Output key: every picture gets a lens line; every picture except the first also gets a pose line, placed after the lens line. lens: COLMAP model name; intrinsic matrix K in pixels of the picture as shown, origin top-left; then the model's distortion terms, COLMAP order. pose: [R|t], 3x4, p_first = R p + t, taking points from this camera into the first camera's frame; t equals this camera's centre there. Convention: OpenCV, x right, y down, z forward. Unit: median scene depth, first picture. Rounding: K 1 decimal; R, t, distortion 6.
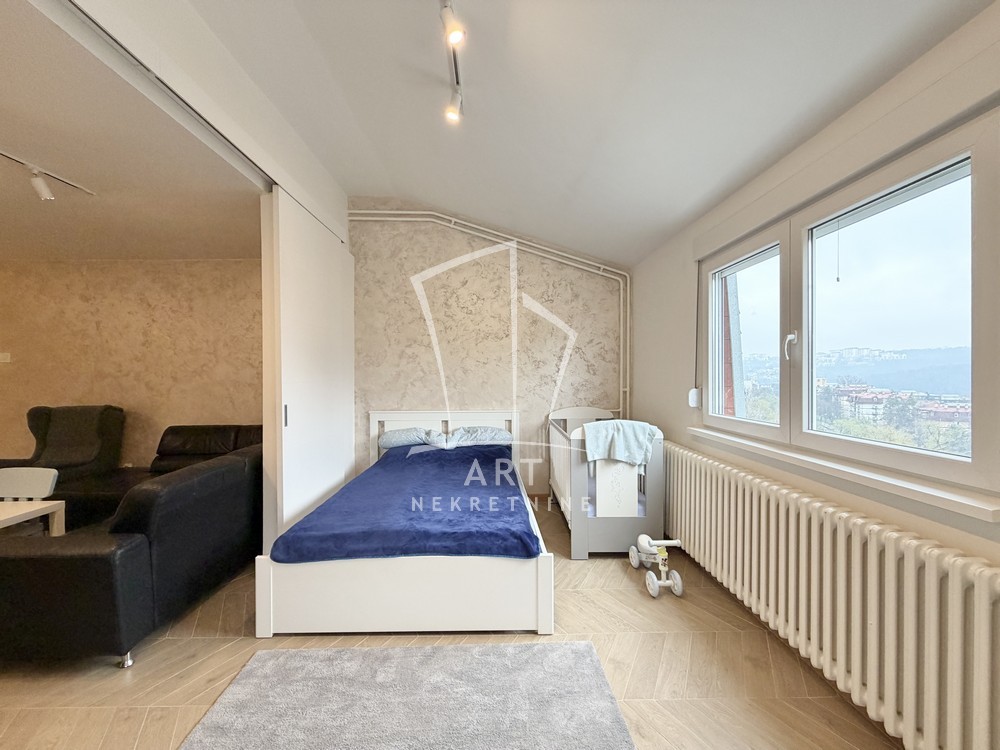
lens RADIAL K [[397.8, 0, 495.6], [0, 397.8, 376.8], [0, 0, 1]] dist [-0.001230, -0.000024]
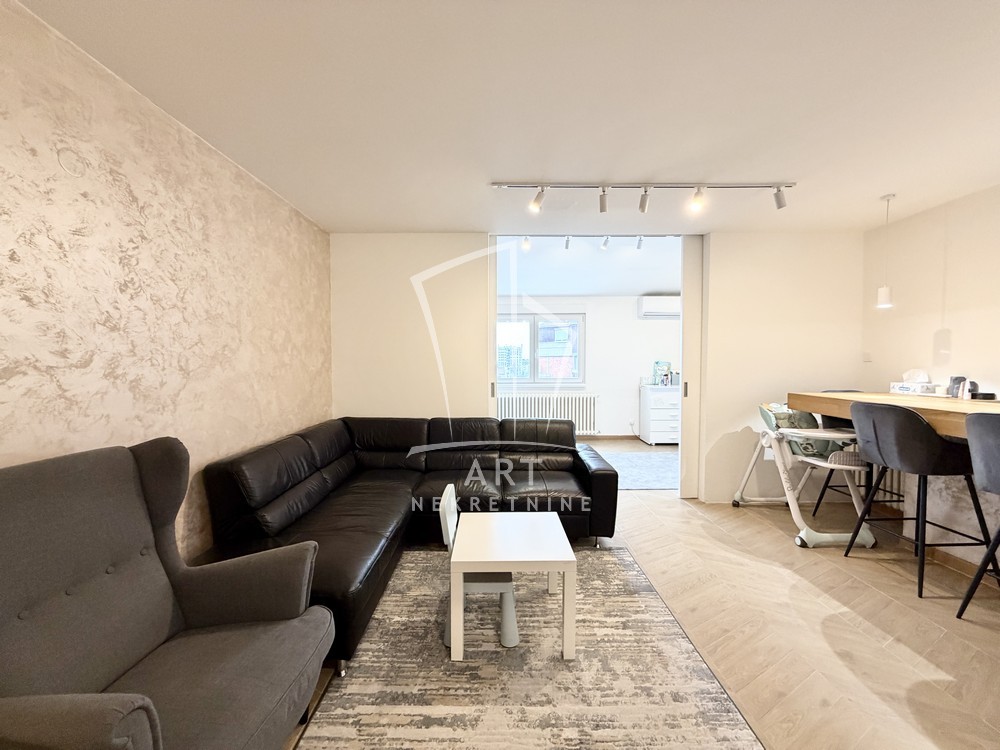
lens RADIAL K [[397.8, 0, 495.6], [0, 397.8, 376.8], [0, 0, 1]] dist [-0.001230, -0.000024]
pose [[0.023670, -0.037347, 0.999022, -1.284679], [0.008603, 0.999273, 0.037153, -0.003348], [-0.999683, 0.007715, 0.023974, 0.610433]]
